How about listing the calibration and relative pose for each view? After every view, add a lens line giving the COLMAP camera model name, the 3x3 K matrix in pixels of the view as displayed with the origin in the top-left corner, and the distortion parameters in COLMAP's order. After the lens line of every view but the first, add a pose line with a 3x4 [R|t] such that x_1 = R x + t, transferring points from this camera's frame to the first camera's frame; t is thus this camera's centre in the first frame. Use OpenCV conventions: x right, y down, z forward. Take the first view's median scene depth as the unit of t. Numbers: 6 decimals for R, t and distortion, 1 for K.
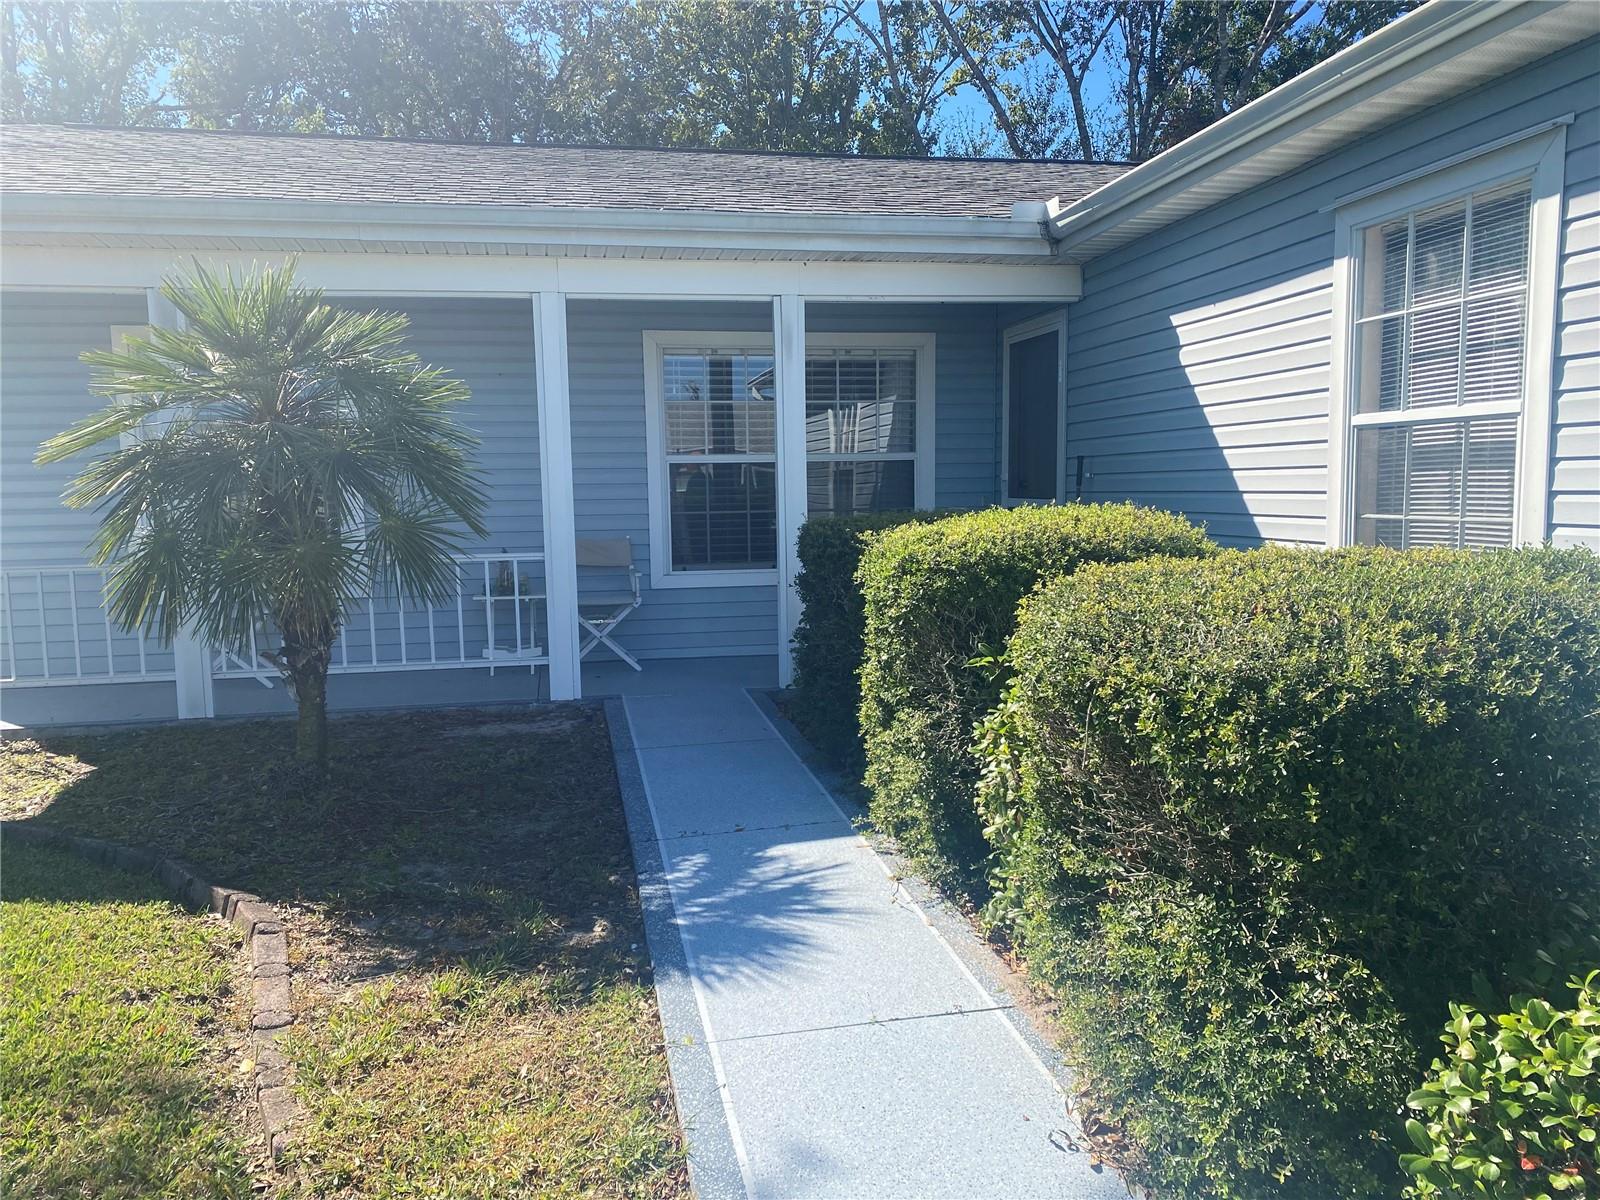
lens RADIAL K [[1218.3, 0, 796.9], [0, 1218.3, 595.3], [0, 0, 1]] dist [0.041488, -0.033131]
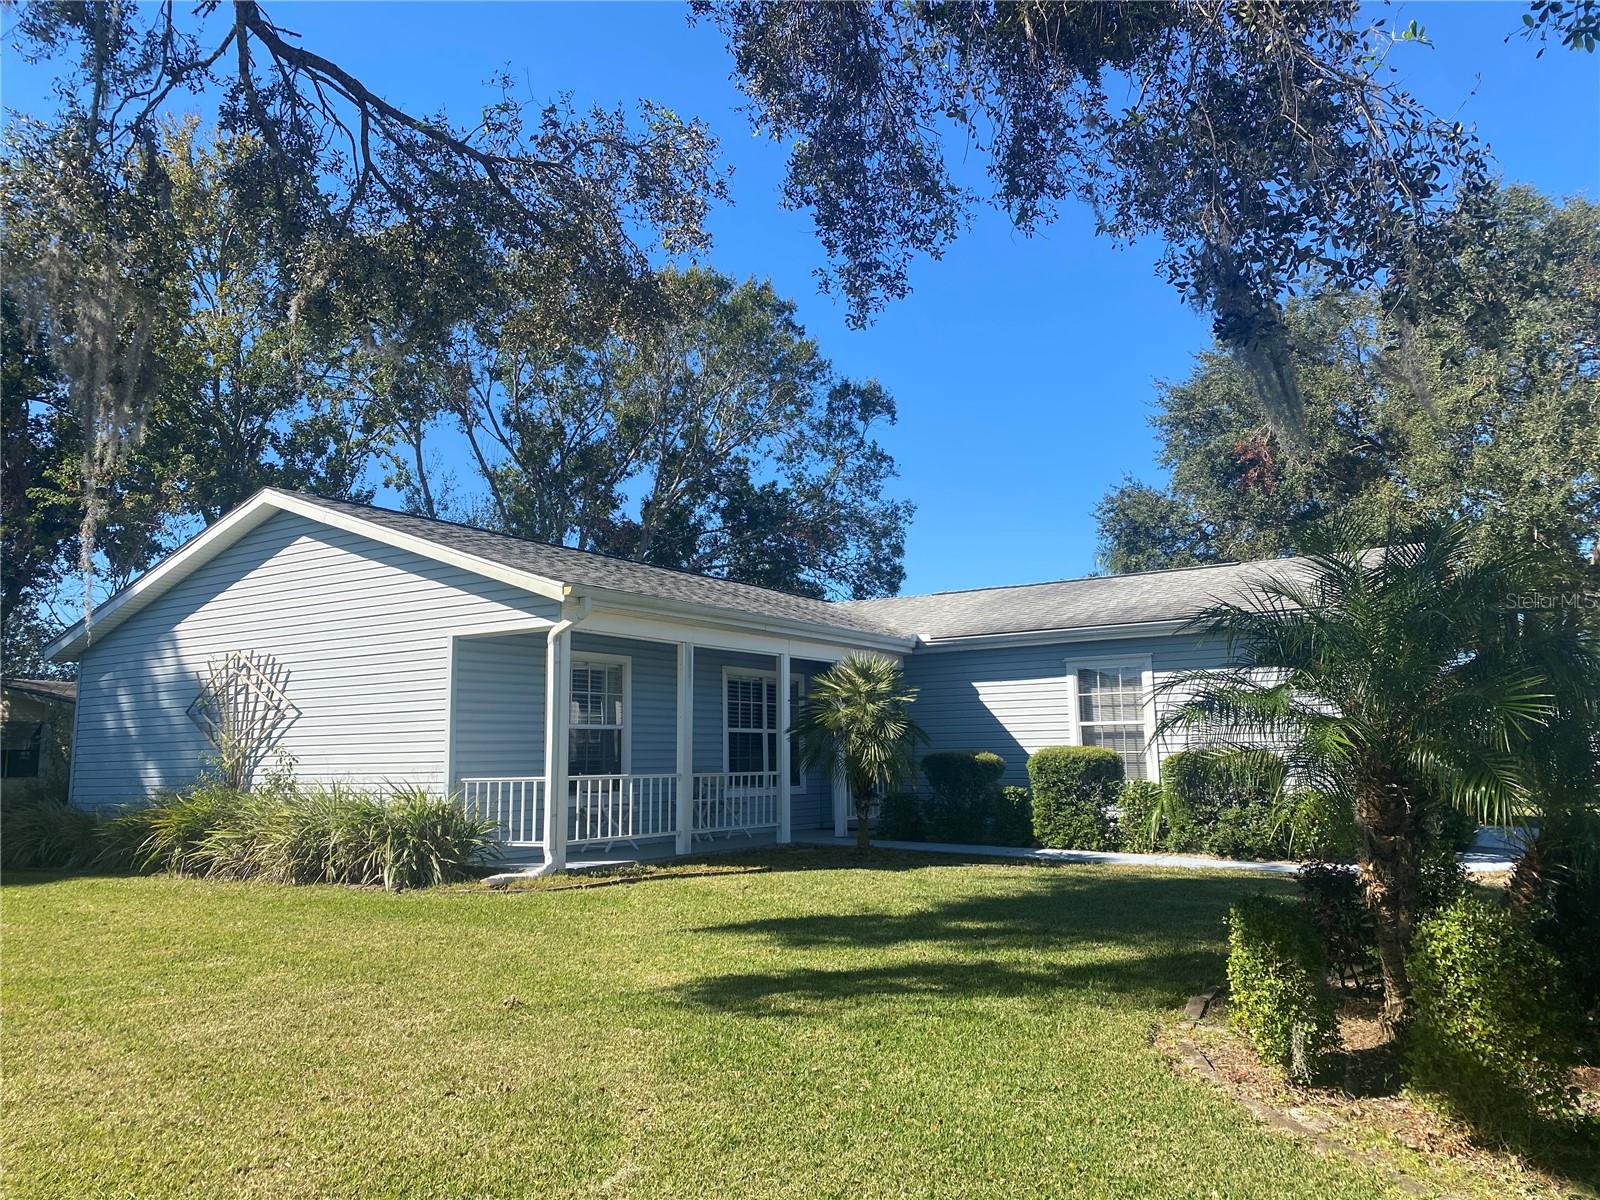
lens RADIAL K [[1218.3, 0, 797.7], [0, 1218.3, 593.4], [0, 0, 1]] dist [0.041488, -0.033131]
pose [[0.694659, 0.116349, 0.709868, -2.450193], [0.064448, 0.972797, -0.222512, 0.198533], [-0.716447, 0.200320, 0.668264, -0.725015]]
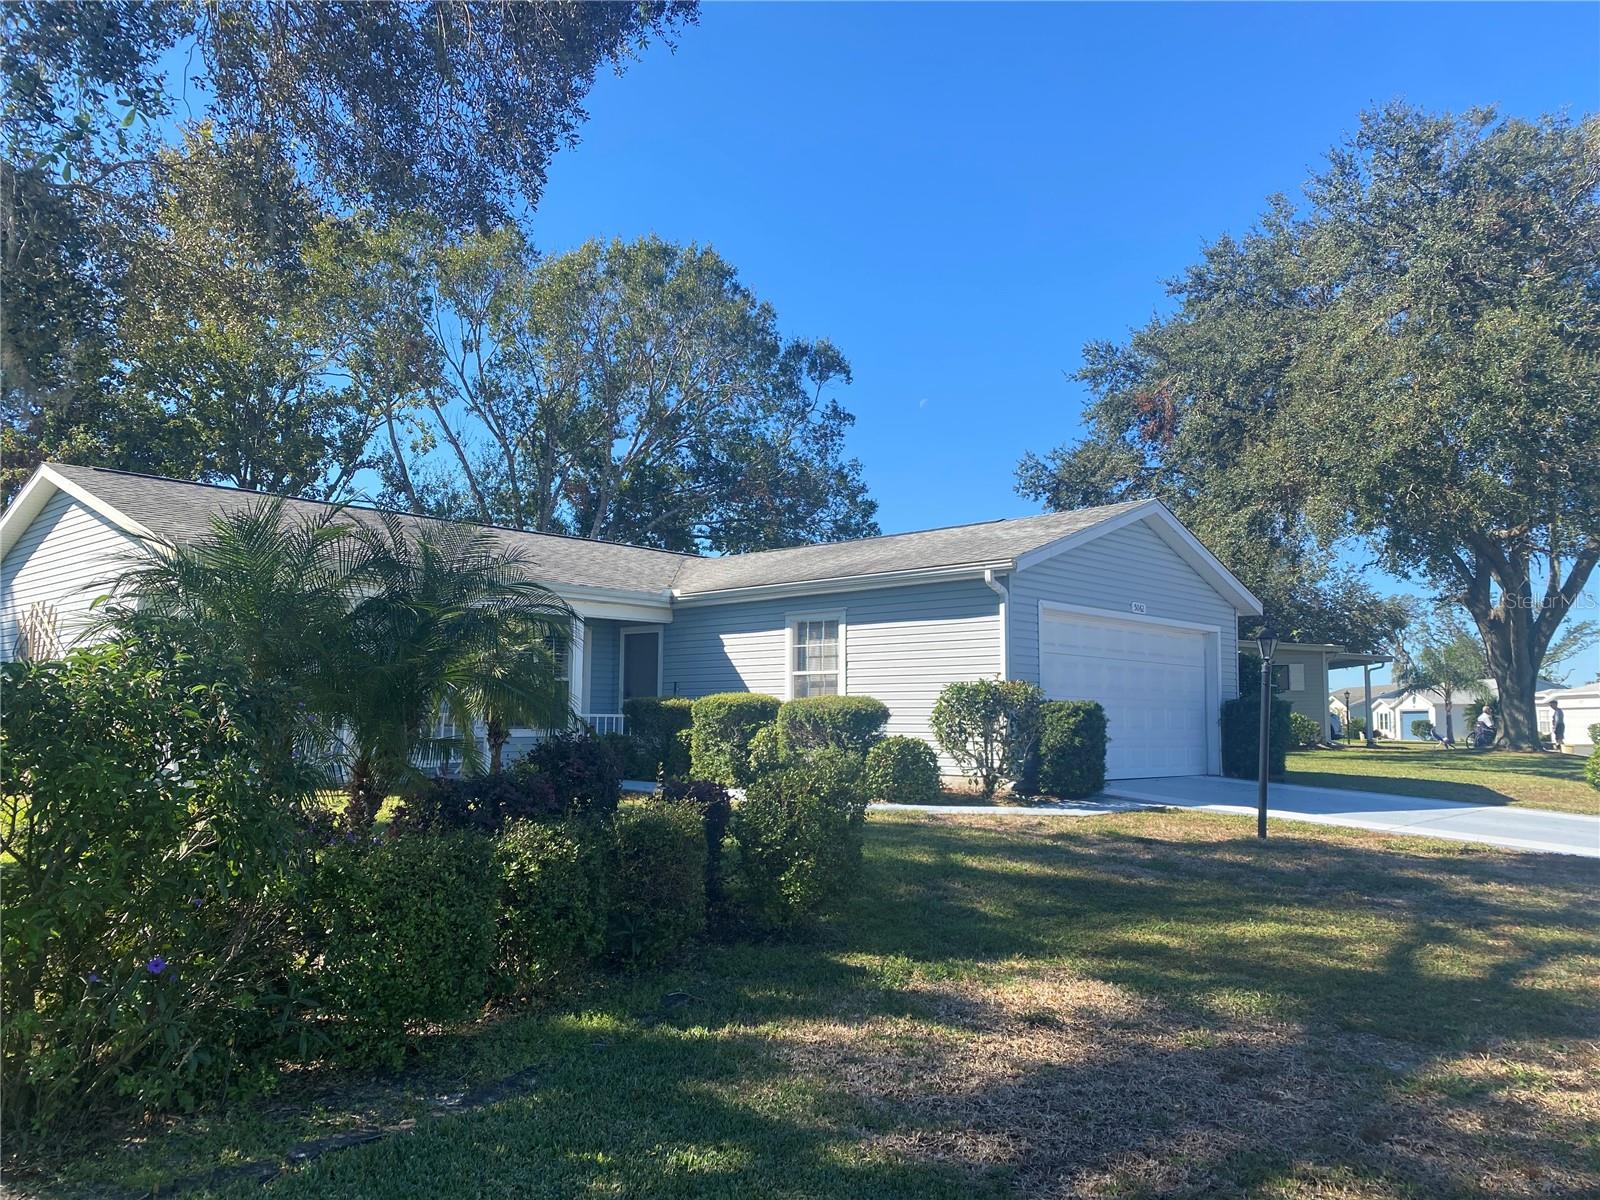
lens RADIAL K [[1218.3, 0, 801.7], [0, 1218.3, 605.0], [0, 0, 1]] dist [0.041488, -0.033131]
pose [[0.801694, 0.085408, 0.591601, -1.610186], [0.031129, 0.982430, -0.184015, 0.308088], [-0.596923, 0.165940, 0.784950, -1.790650]]
